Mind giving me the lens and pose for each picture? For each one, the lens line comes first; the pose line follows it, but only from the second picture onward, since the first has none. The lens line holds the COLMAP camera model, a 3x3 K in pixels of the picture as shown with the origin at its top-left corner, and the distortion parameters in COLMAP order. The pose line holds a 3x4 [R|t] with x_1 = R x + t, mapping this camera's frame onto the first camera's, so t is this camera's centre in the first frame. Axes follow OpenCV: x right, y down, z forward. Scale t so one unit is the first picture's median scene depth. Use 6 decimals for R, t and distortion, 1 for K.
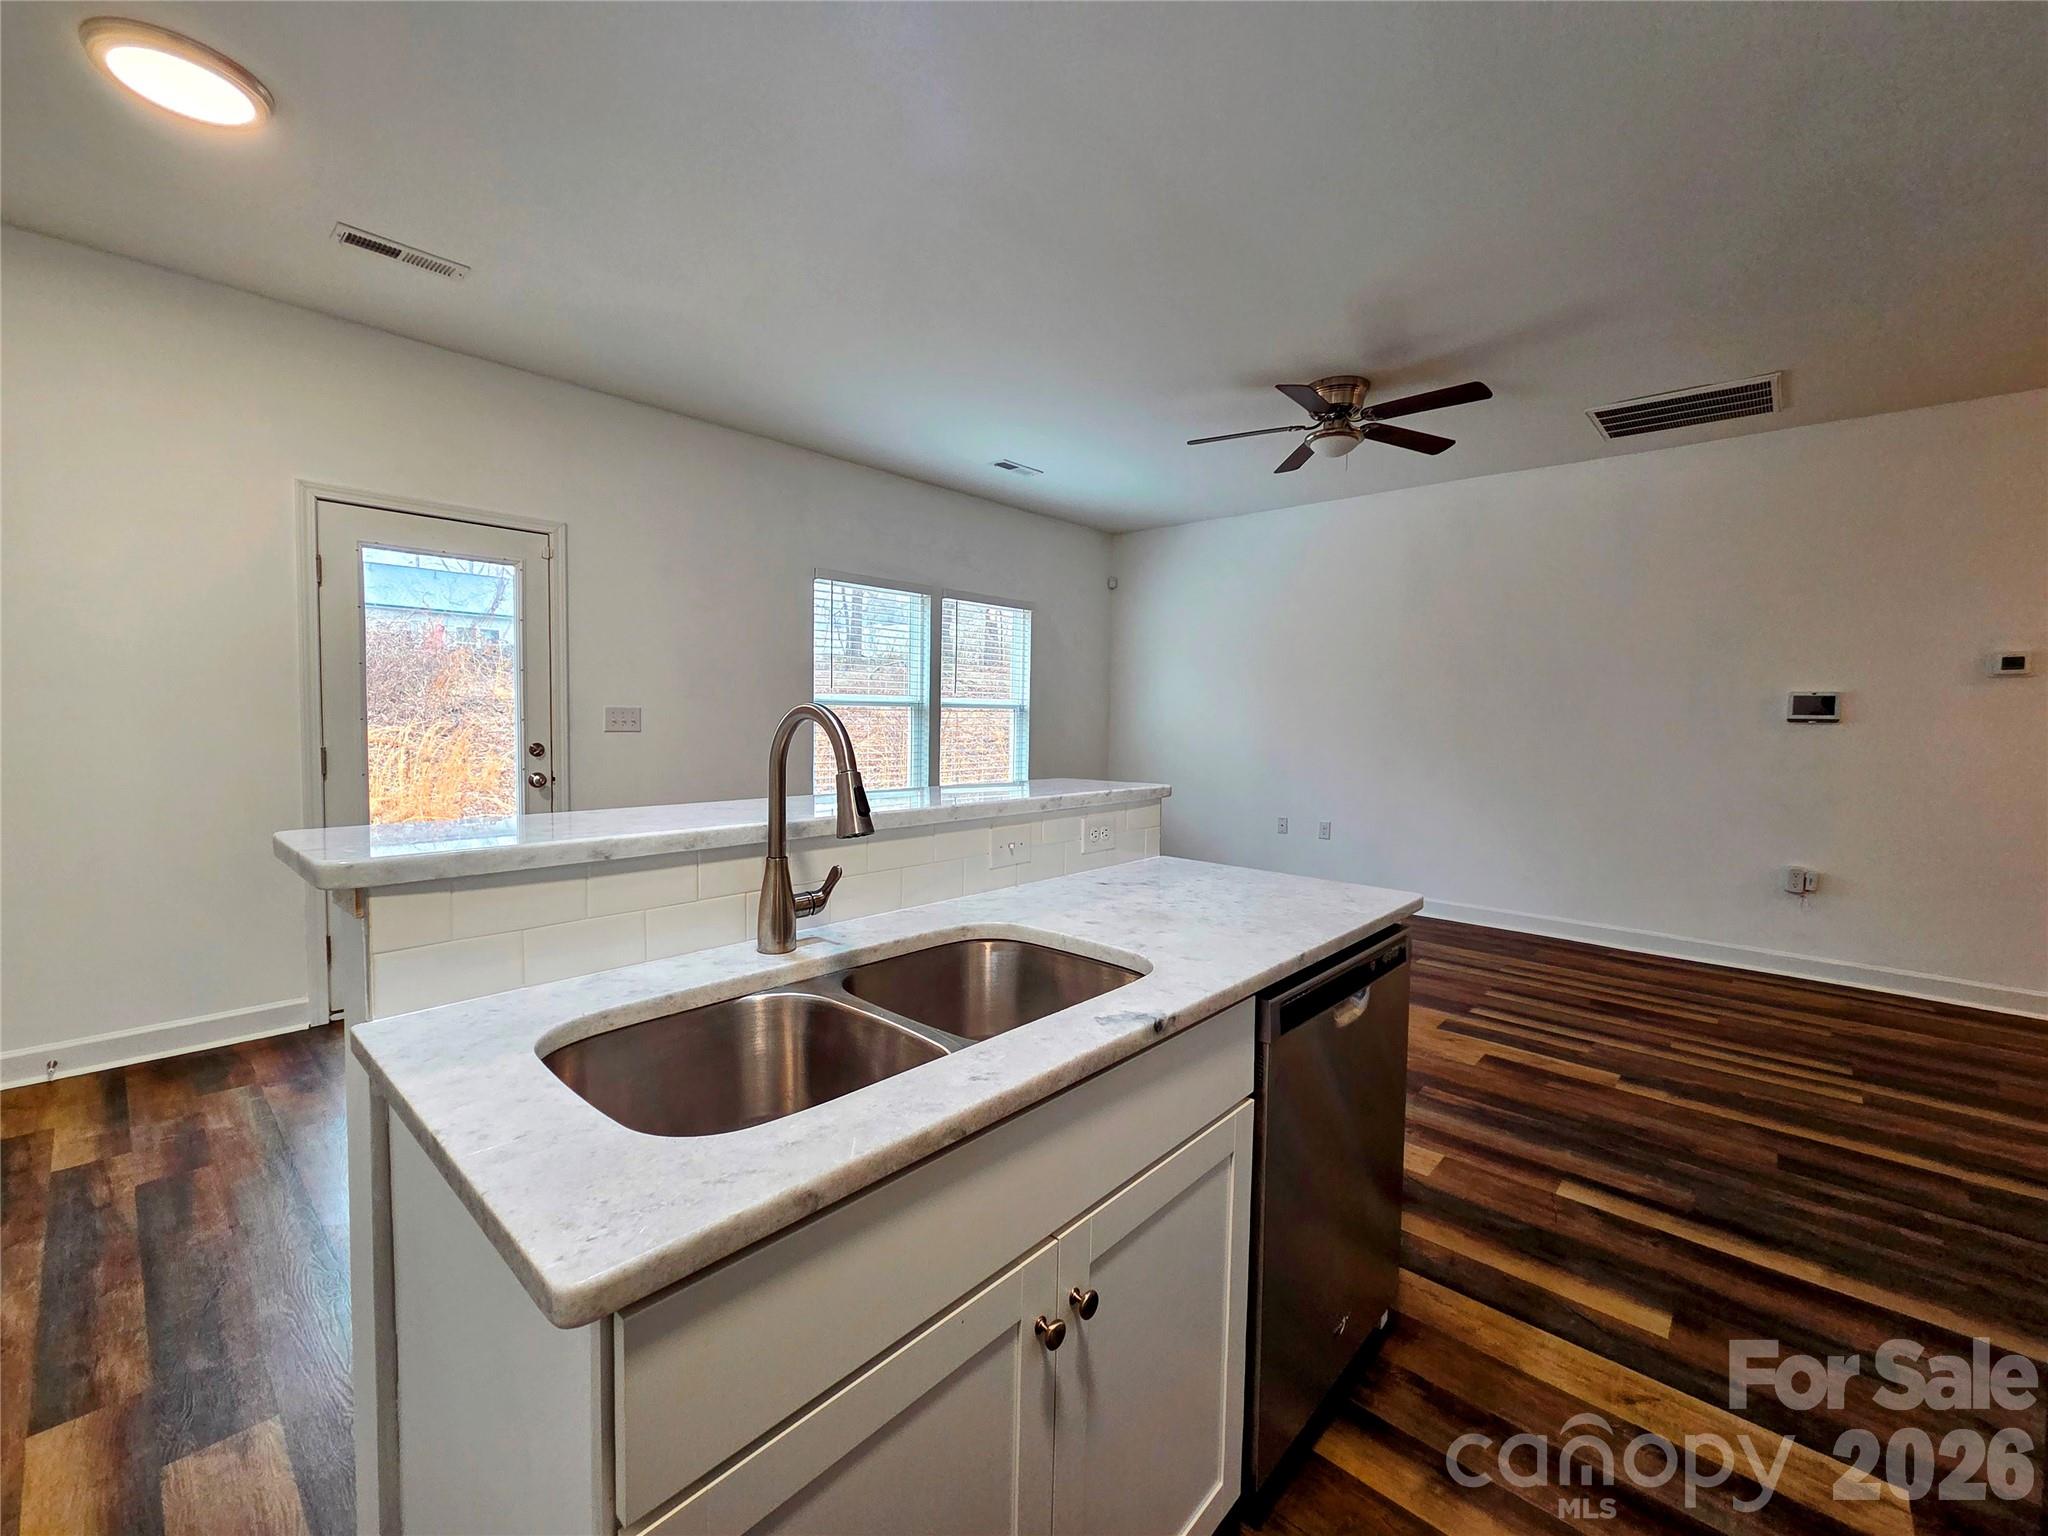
lens RADIAL K [[842.3, 0, 1017.7], [0, 842.3, 749.3], [0, 0, 1]] dist [0.005748, -0.002662]
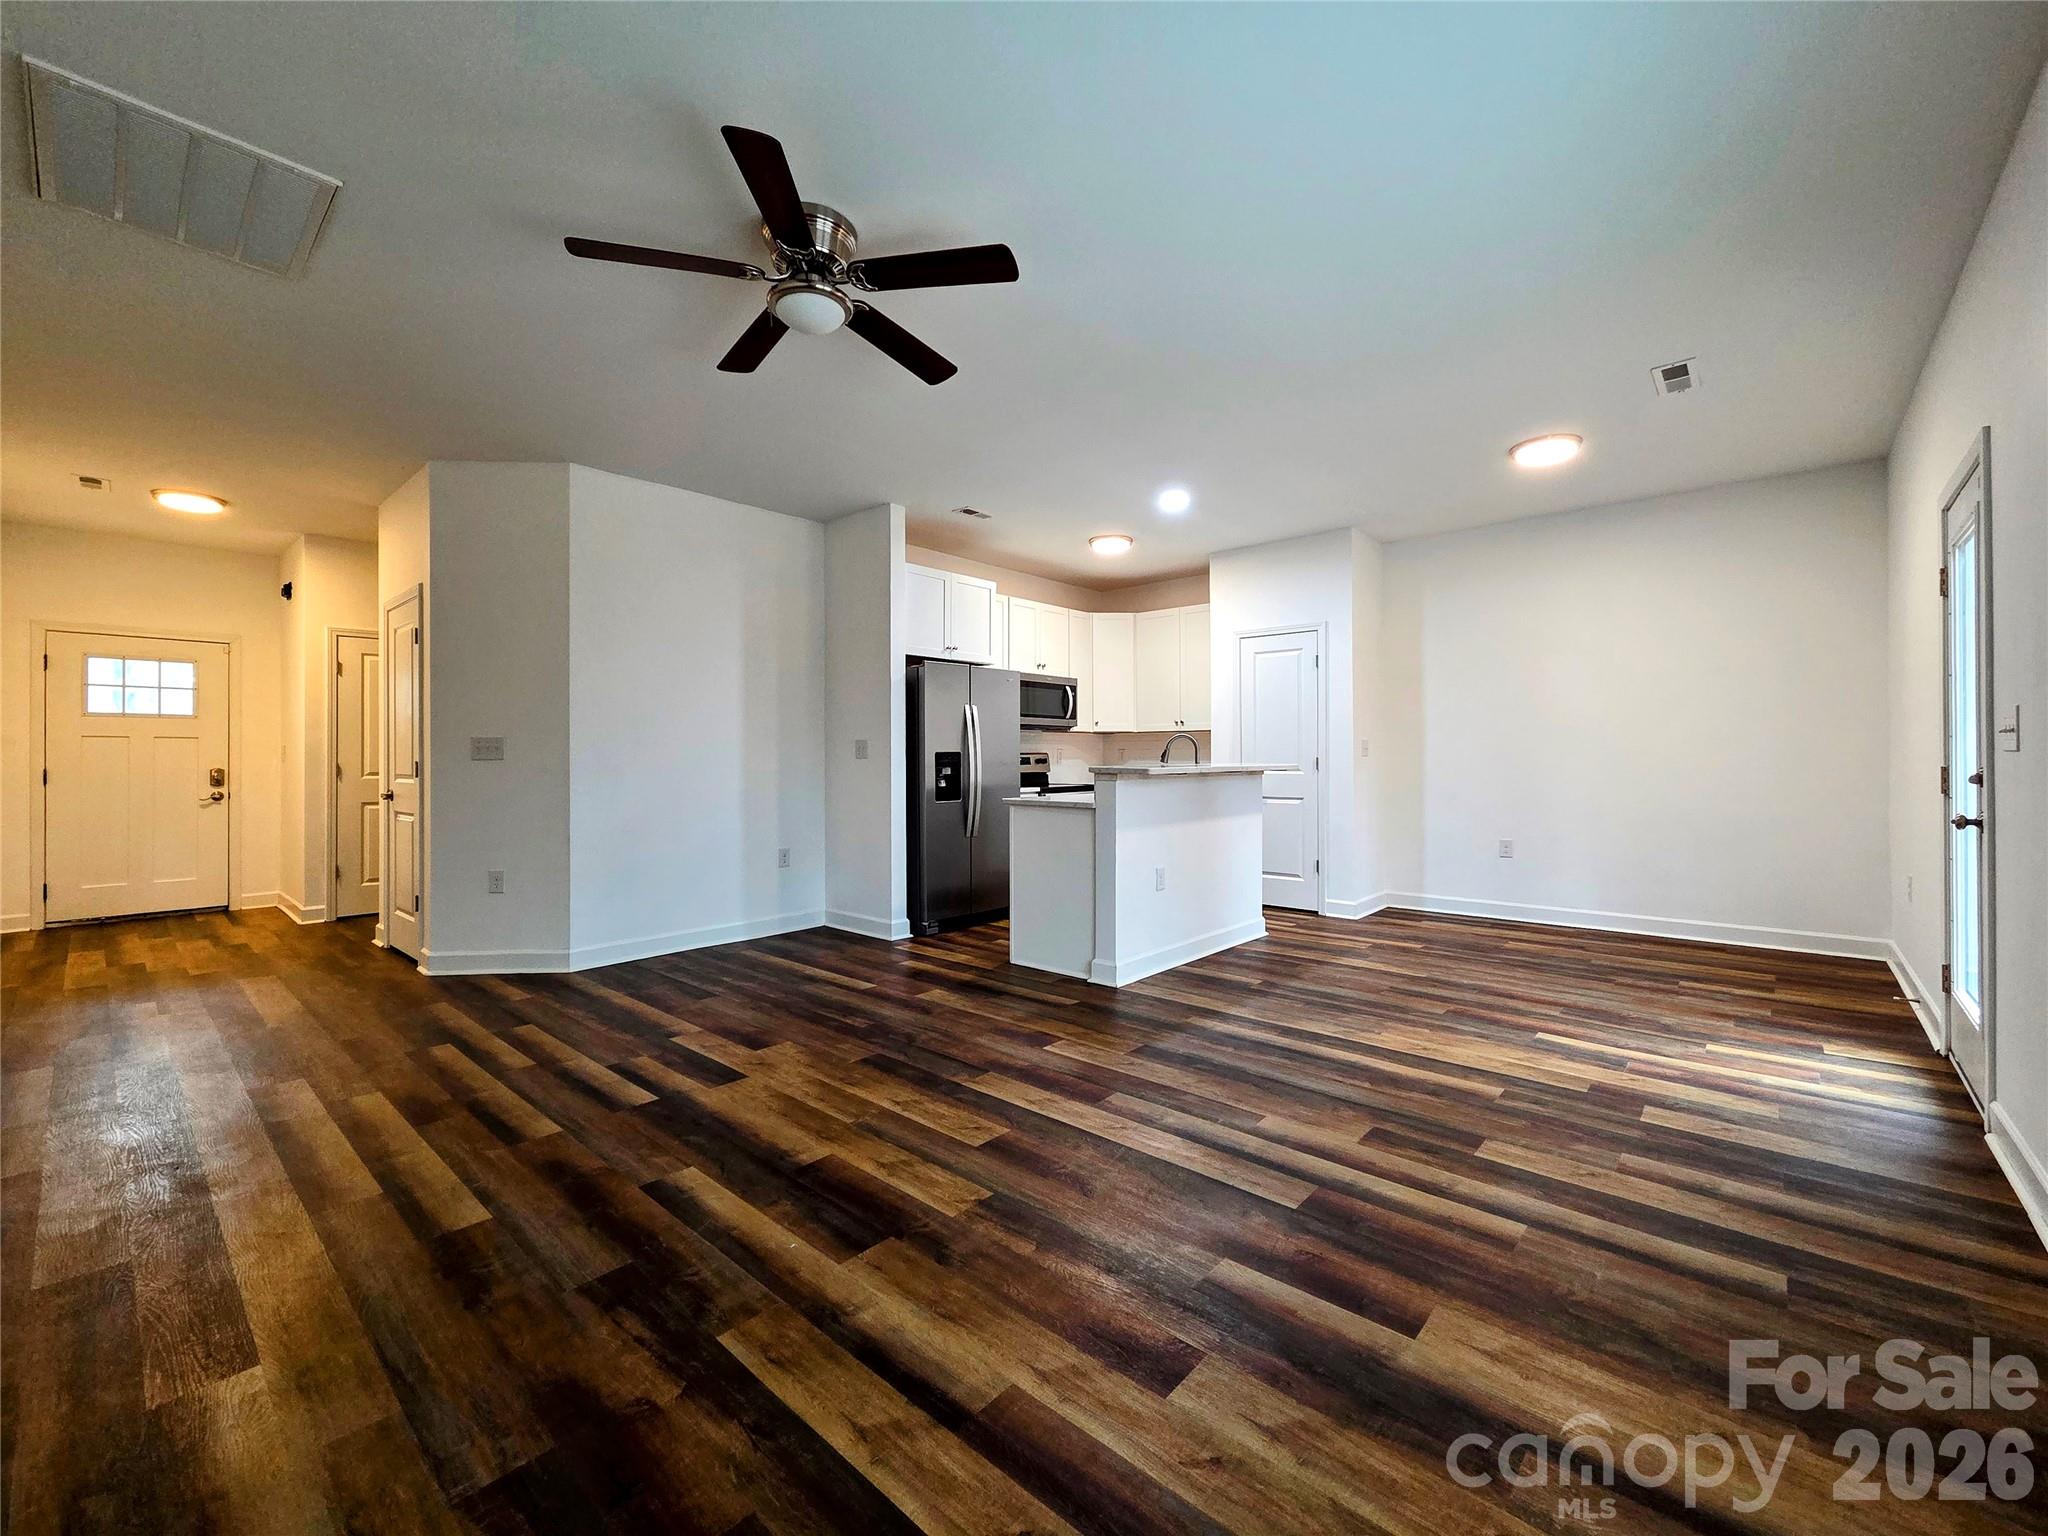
lens RADIAL K [[842.3, 0, 1037.0], [0, 842.3, 759.3], [0, 0, 1]] dist [0.005748, -0.002662]
pose [[-0.999424, -0.011784, -0.031824, 0.231429], [-0.013265, 0.998819, 0.046747, -0.039955], [0.031235, 0.047142, -0.998400, 1.863782]]
